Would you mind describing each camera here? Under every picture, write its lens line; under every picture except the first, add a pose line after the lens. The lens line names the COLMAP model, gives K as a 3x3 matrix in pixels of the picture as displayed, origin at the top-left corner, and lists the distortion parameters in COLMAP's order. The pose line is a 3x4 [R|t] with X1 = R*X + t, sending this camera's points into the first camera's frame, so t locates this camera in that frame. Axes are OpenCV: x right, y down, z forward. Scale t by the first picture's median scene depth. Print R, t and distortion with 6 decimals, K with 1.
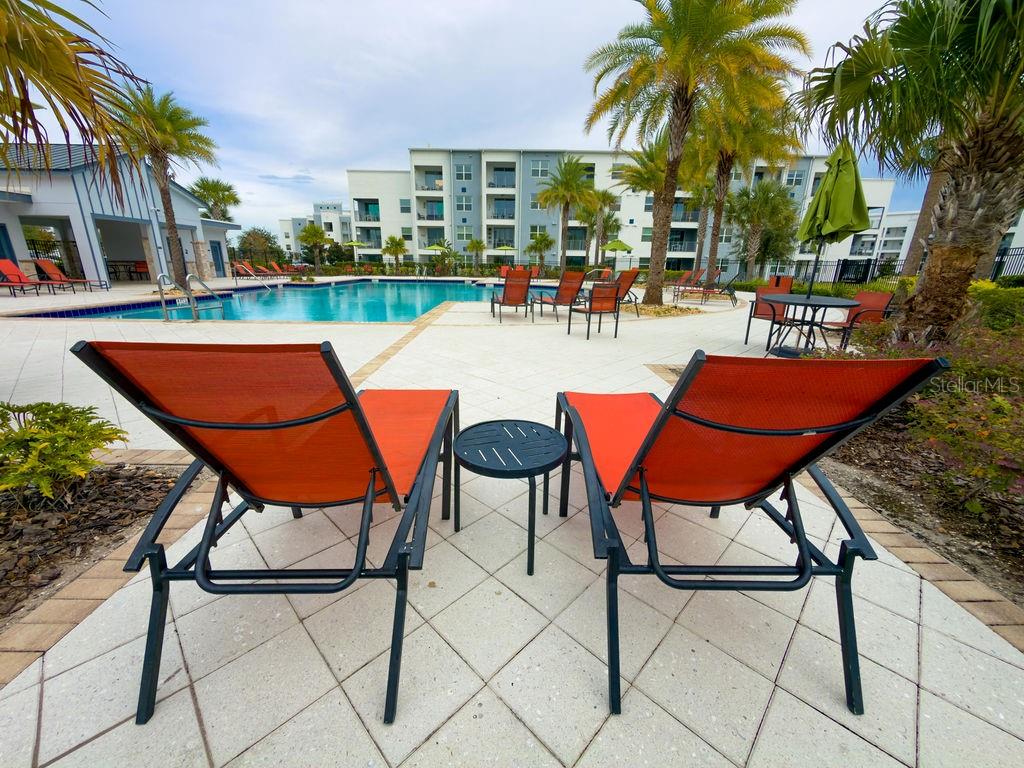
lens RADIAL K [[407.4, 0, 507.3], [0, 407.4, 385.7], [0, 0, 1]] dist [-0.001021, -0.000647]
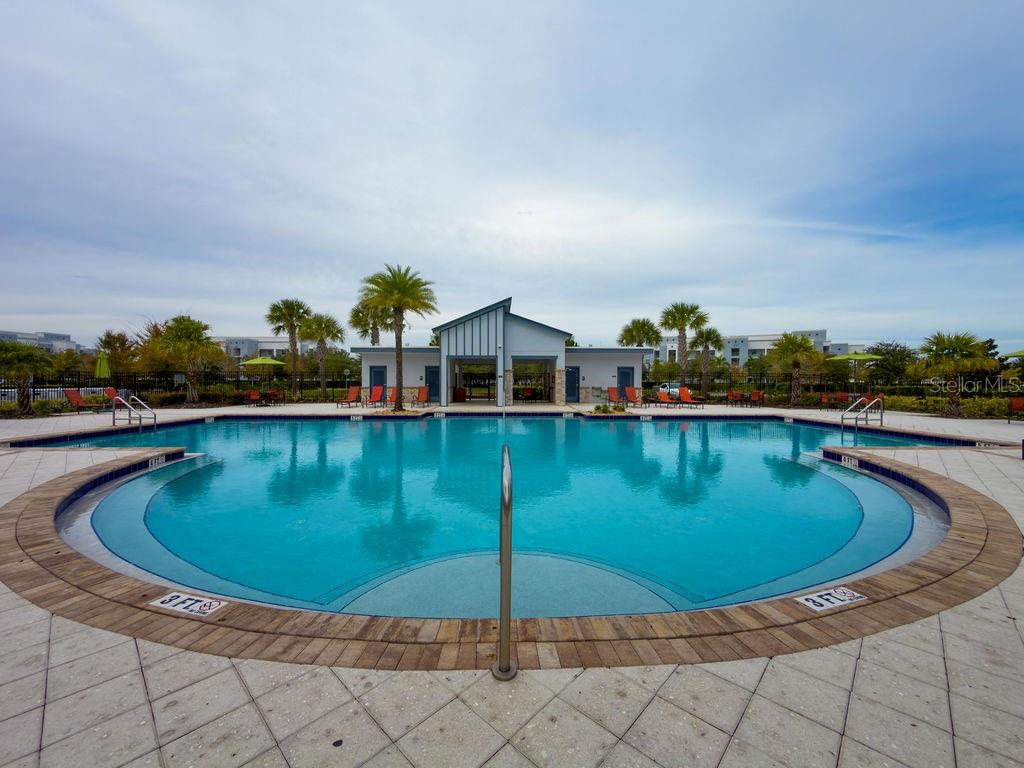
lens RADIAL K [[415.8, 0, 505.7], [0, 415.8, 385.7], [0, 0, 1]] dist [0.000229, -0.000013]
pose [[0.018785, -0.000498, -0.999823, 0.149946], [-0.287482, 0.957768, -0.005878, -0.123211], [0.957602, 0.287542, 0.017848, 0.397241]]
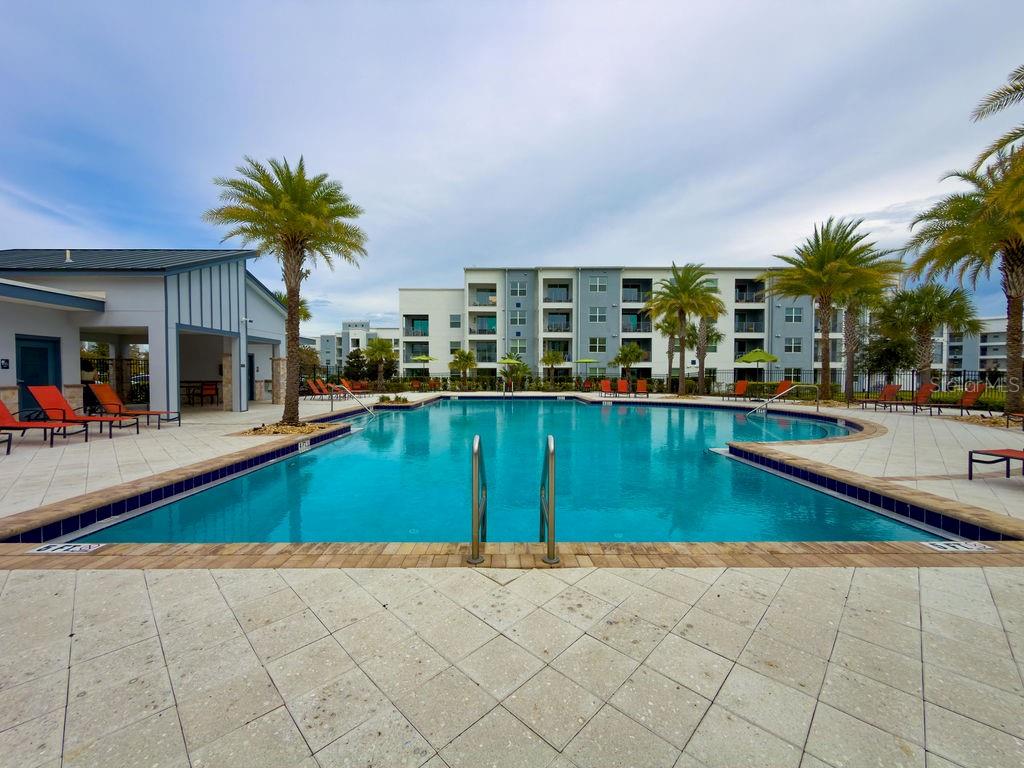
lens RADIAL K [[408.2, 0, 509.9], [0, 408.2, 385.6], [0, 0, 1]] dist [0.001612, -0.000050]
pose [[0.999925, -0.012230, -0.000124, -0.133147], [0.011774, 0.965320, -0.260803, -0.035248], [0.003309, 0.260782, 0.965392, 0.097942]]
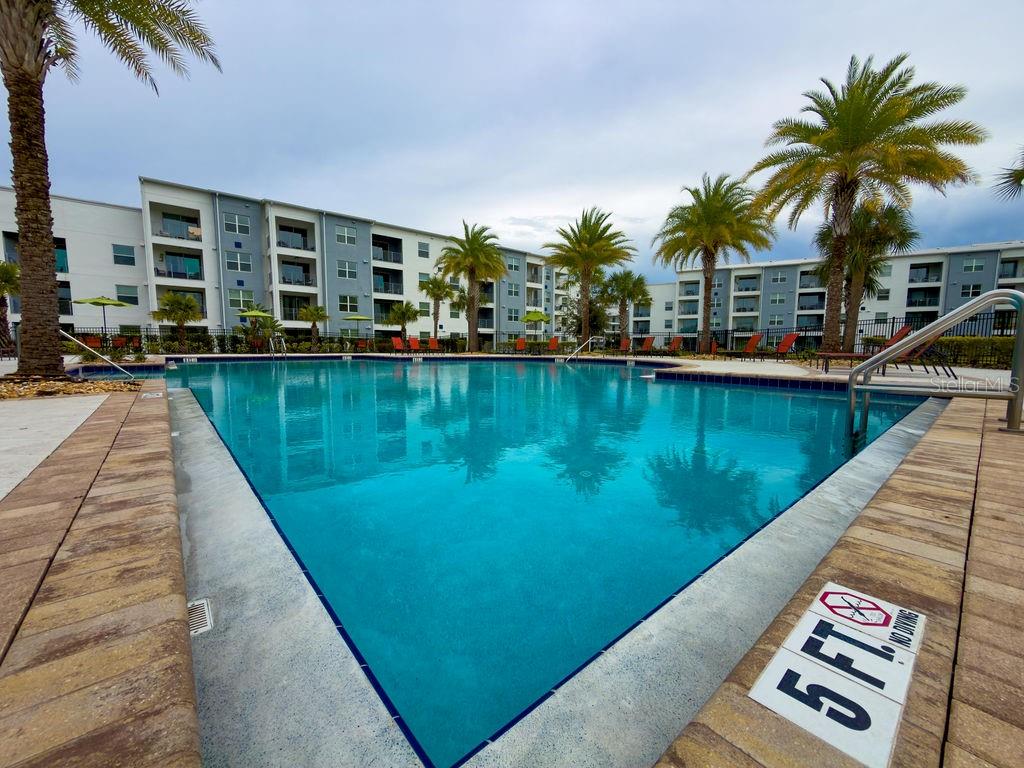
lens RADIAL K [[408.2, 0, 509.9], [0, 408.2, 385.6], [0, 0, 1]] dist [0.001612, -0.000050]
pose [[0.770034, -0.071385, 0.633996, -0.225645], [0.187151, 0.975279, -0.117497, -0.038935], [-0.609936, 0.209130, 0.764358, 0.162599]]
